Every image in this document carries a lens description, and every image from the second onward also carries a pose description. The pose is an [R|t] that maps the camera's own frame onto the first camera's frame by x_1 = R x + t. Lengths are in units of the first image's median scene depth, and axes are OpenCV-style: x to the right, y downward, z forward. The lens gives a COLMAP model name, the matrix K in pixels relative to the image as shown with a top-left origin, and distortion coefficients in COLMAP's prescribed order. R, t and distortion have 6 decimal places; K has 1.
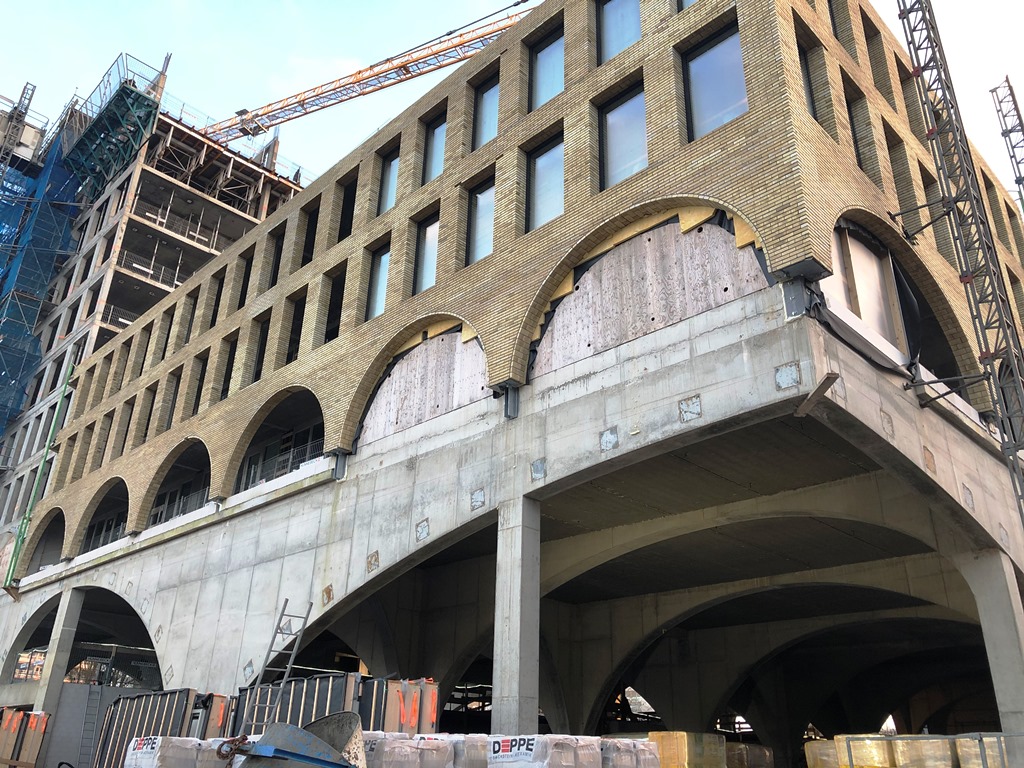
lens RADIAL K [[915.0, 0, 511.6], [0, 915.0, 270.1], [0, 0, 1]] dist [0.021100, 0.004715]
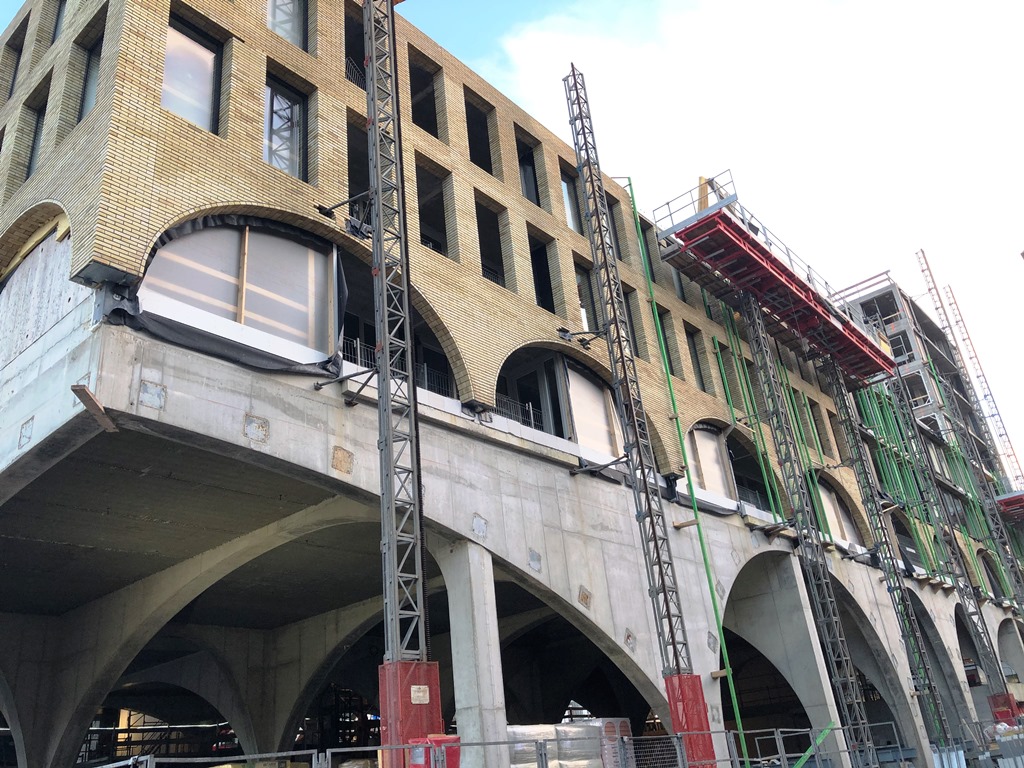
lens RADIAL K [[915.0, 0, 511.6], [0, 915.0, 270.1], [0, 0, 1]] dist [0.021100, 0.004715]
pose [[0.990629, -0.068725, 0.118034, 0.389578], [0.069749, 0.997554, -0.004557, 0.017316], [-0.117432, 0.012747, 0.992999, 0.012070]]
